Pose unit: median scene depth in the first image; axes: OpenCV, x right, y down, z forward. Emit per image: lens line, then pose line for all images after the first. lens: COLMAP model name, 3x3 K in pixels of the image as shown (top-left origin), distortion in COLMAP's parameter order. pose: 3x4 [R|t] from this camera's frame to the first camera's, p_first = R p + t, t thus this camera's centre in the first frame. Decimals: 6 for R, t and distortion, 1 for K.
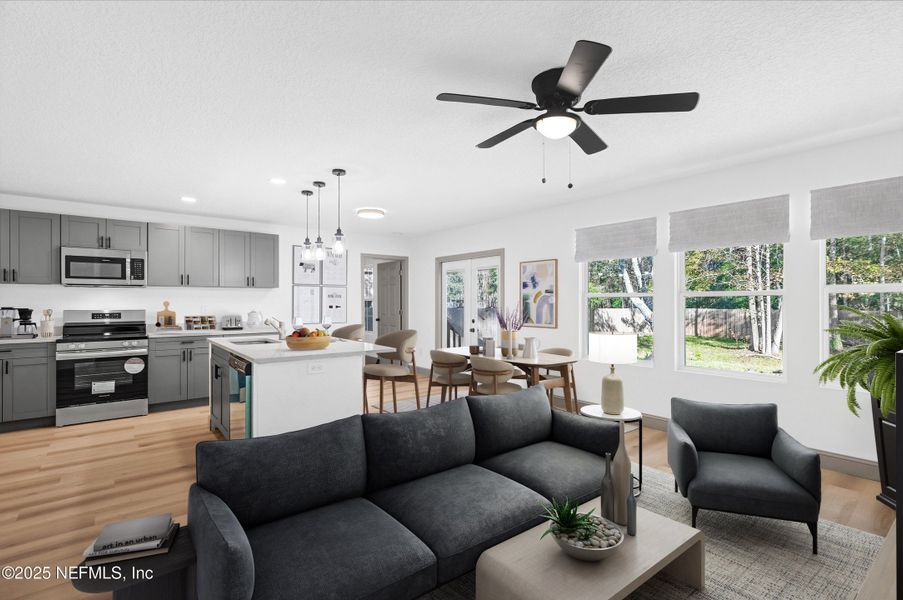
lens RADIAL K [[414.4, 0, 451.5], [0, 414.4, 300.0], [0, 0, 1]] dist [-0.000171, 0.000103]
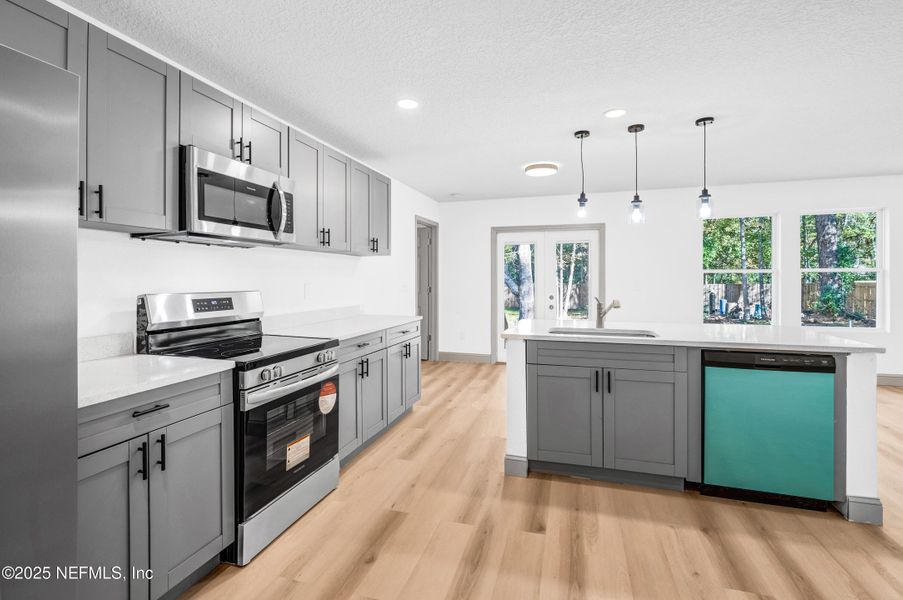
lens RADIAL K [[419.5, 0, 453.0], [0, 419.5, 277.4], [0, 0, 1]] dist [-0.001826, -0.000135]
pose [[0.824619, 0.002941, 0.565681, -0.903424], [-0.006560, 0.999969, 0.004365, 0.003113], [-0.565651, -0.007310, 0.824613, 0.460176]]
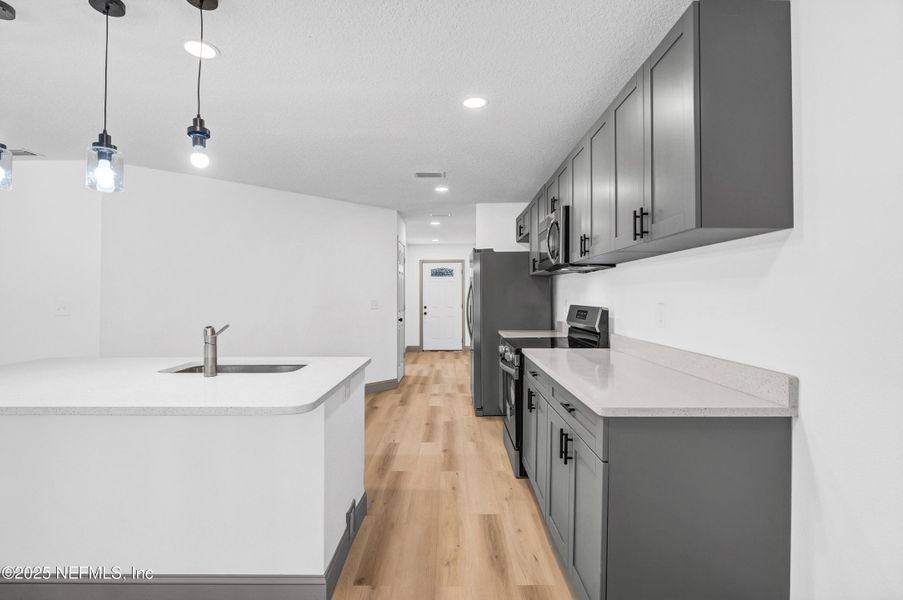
lens RADIAL K [[424.6, 0, 450.9], [0, 424.6, 291.3], [0, 0, 1]] dist [-0.000521, -0.000080]
pose [[-0.630857, -0.006065, -0.775875, -0.181935], [0.004864, 0.999919, -0.011772, 0.008213], [0.775884, -0.011201, -0.630776, 1.300400]]
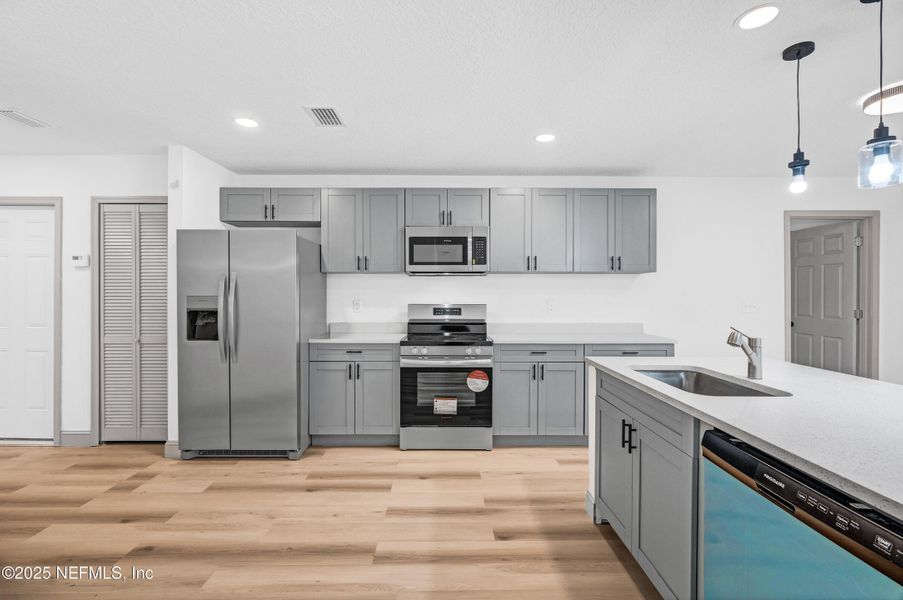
lens RADIAL K [[414.4, 0, 451.5], [0, 414.4, 300.0], [0, 0, 1]] dist [-0.000171, 0.000103]
pose [[0.784975, 0.010446, -0.619439, -0.336764], [0.000438, 0.999848, 0.017416, 0.002027], [0.619527, -0.013942, 0.784852, 0.383702]]
